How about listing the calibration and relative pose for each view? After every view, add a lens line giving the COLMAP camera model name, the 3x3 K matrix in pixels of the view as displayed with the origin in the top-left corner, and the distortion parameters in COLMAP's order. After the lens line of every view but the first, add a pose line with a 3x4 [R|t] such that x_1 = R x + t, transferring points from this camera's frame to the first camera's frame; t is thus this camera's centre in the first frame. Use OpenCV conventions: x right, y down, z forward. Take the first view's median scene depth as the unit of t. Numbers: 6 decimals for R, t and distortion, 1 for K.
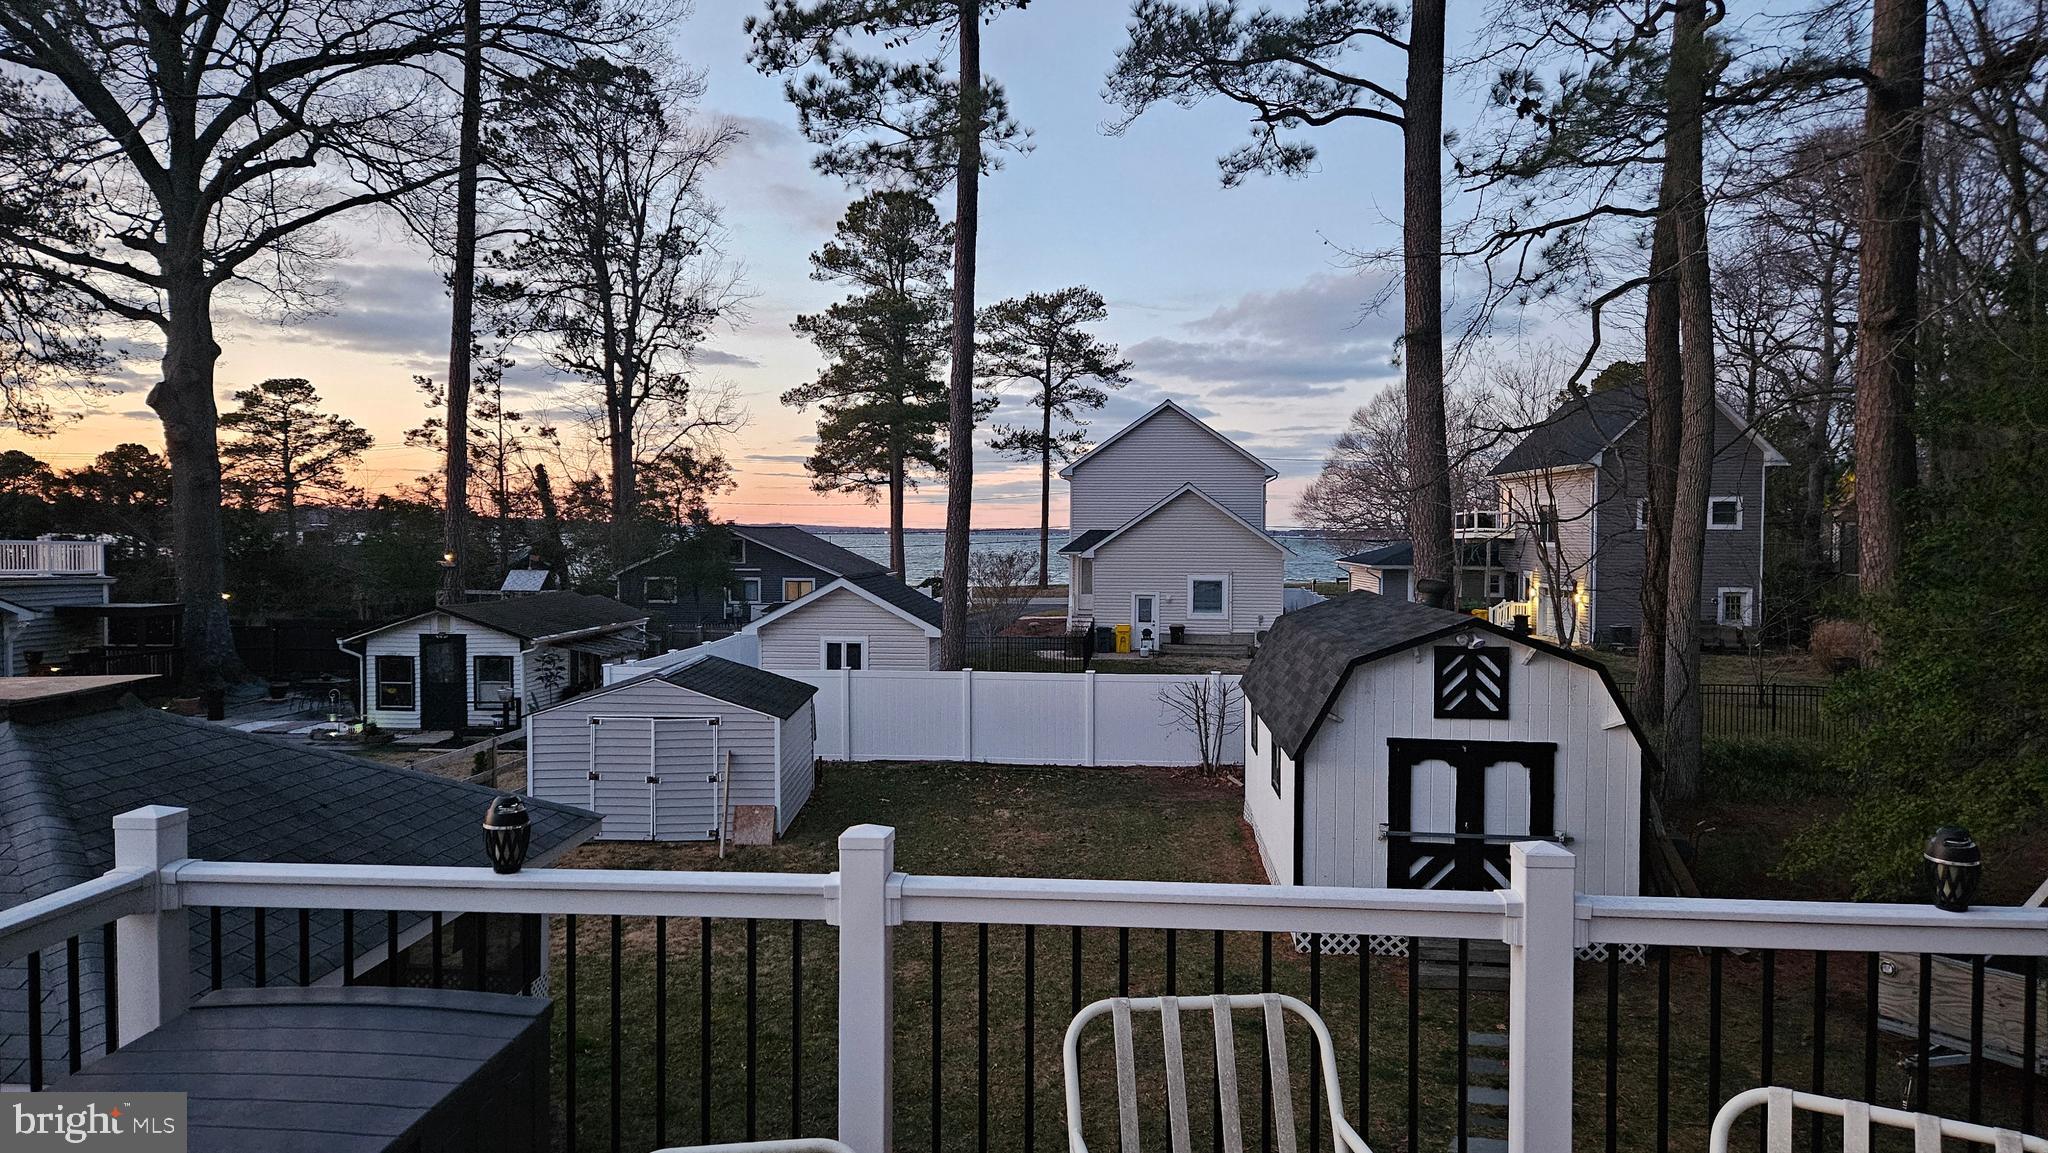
lens RADIAL K [[1308.3, 0, 1013.0], [0, 1308.3, 570.2], [0, 0, 1]] dist [0.071955, -0.051410]
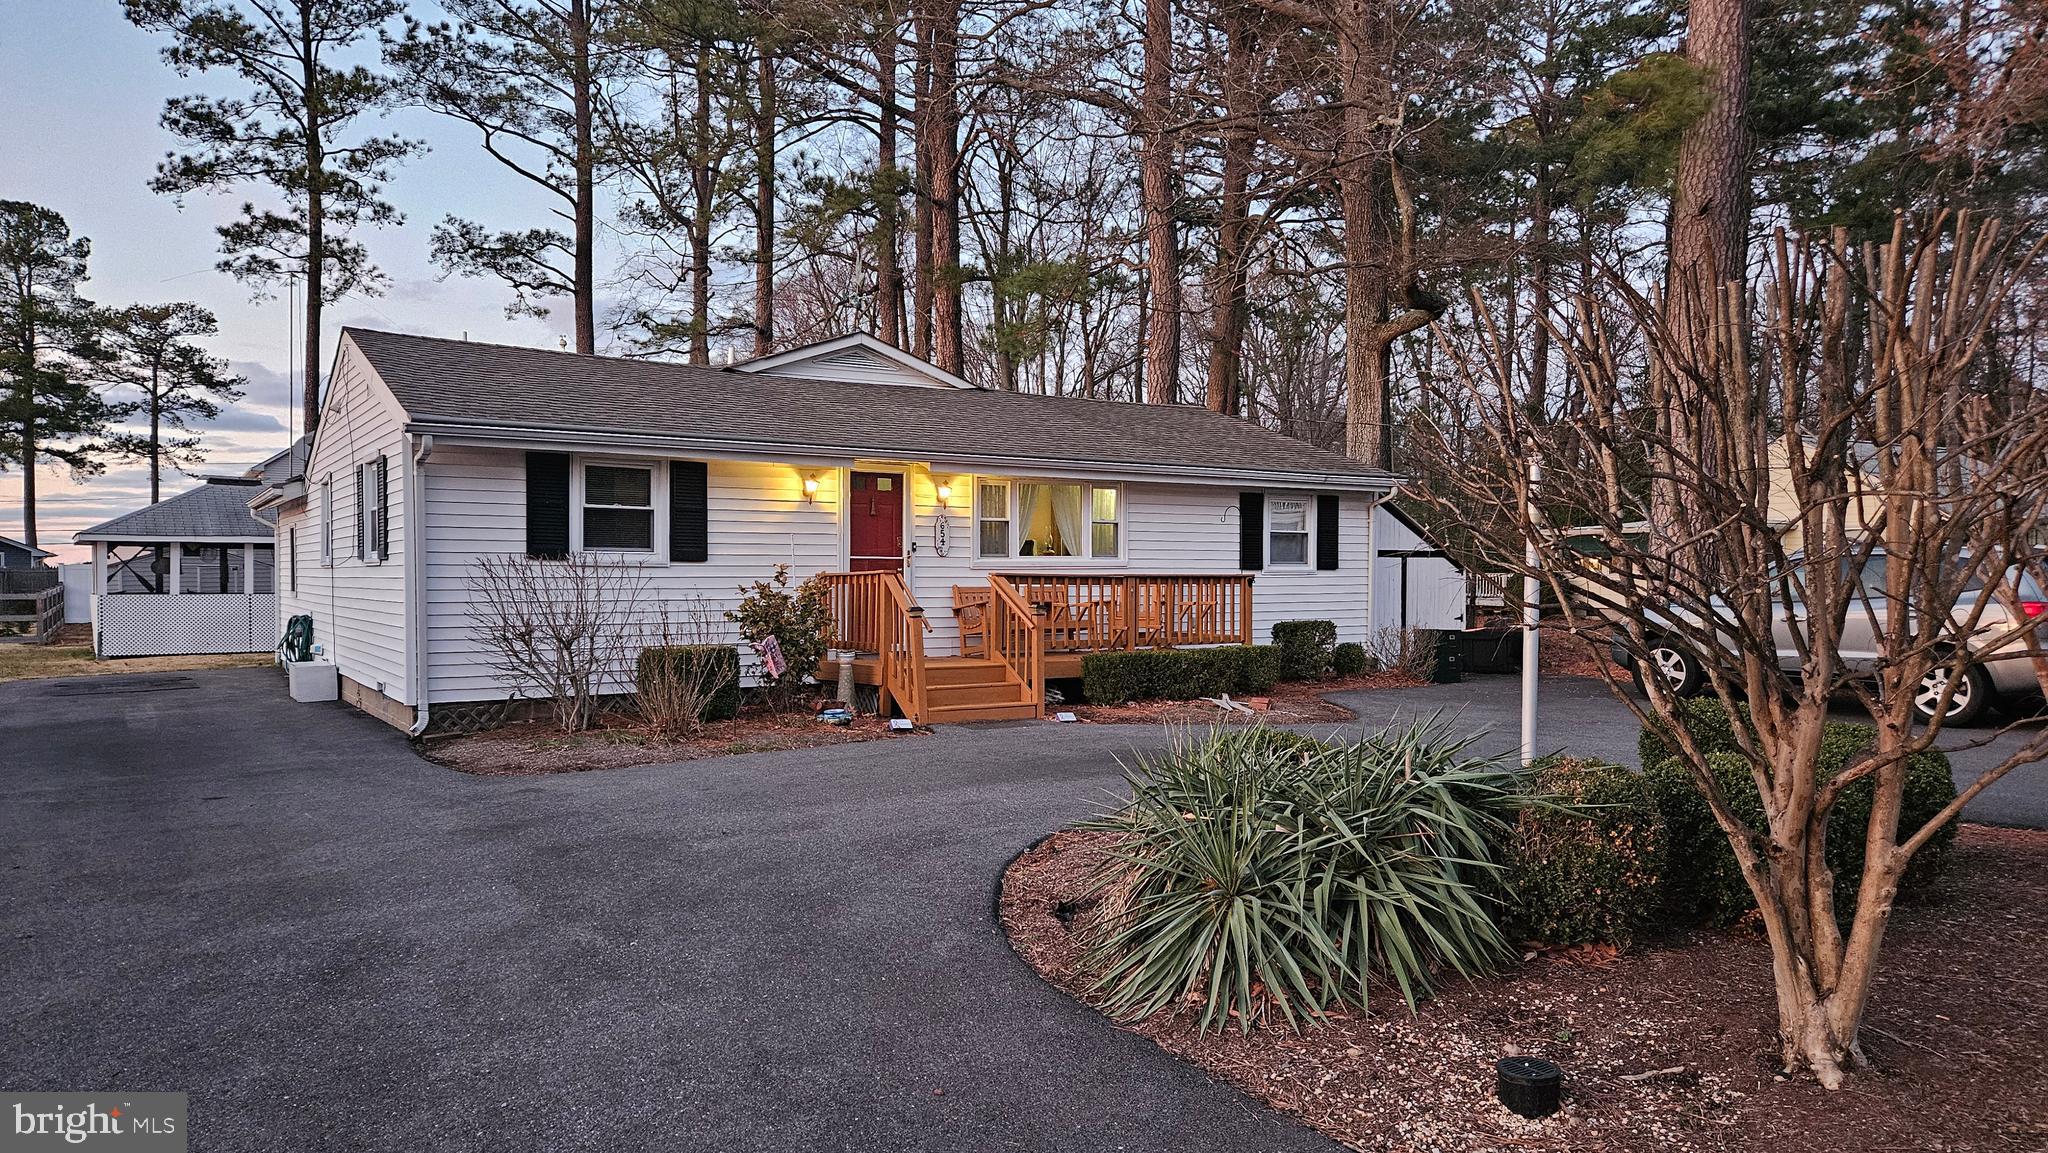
lens RADIAL K [[1308.3, 0, 1013.0], [0, 1308.3, 570.2], [0, 0, 1]] dist [0.071955, -0.051410]
pose [[0.775297, -0.013218, 0.631459, -0.123109], [0.032057, 0.999316, -0.018441, 0.042741], [-0.630783, 0.034540, 0.775190, -0.259750]]
